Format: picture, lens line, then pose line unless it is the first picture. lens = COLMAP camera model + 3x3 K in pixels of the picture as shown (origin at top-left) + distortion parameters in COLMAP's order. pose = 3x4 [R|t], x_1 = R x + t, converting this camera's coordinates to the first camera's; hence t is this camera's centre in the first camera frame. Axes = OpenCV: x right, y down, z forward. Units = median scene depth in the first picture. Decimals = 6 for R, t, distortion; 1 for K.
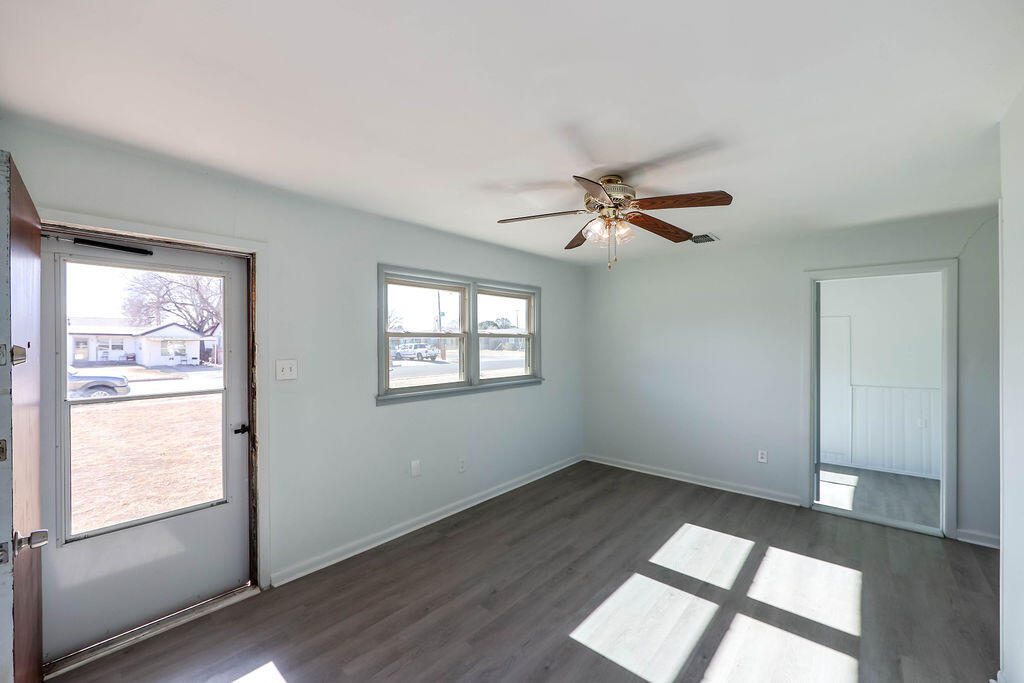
lens RADIAL K [[404.3, 0, 519.8], [0, 404.3, 340.6], [0, 0, 1]] dist [0.001026, 0.000061]
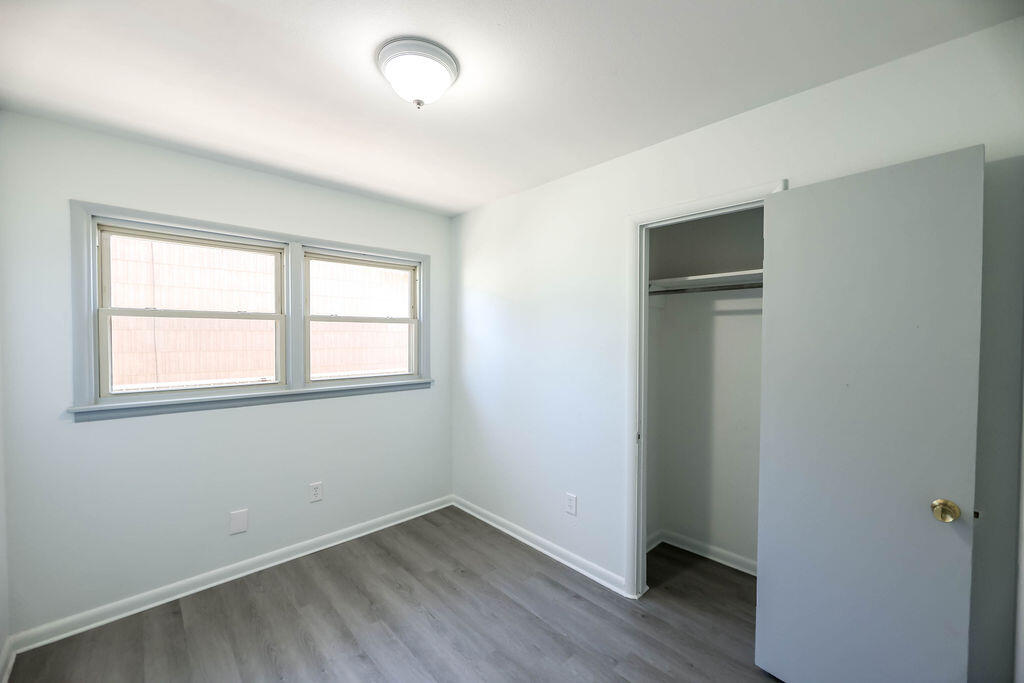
lens RADIAL K [[404.3, 0, 505.1], [0, 404.3, 339.2], [0, 0, 1]] dist [0.001026, 0.000061]
pose [[0.994733, 0.027211, -0.098823, 0.308825], [-0.024690, 0.999340, 0.026651, -0.004604], [0.099483, -0.024071, 0.994748, 0.338496]]
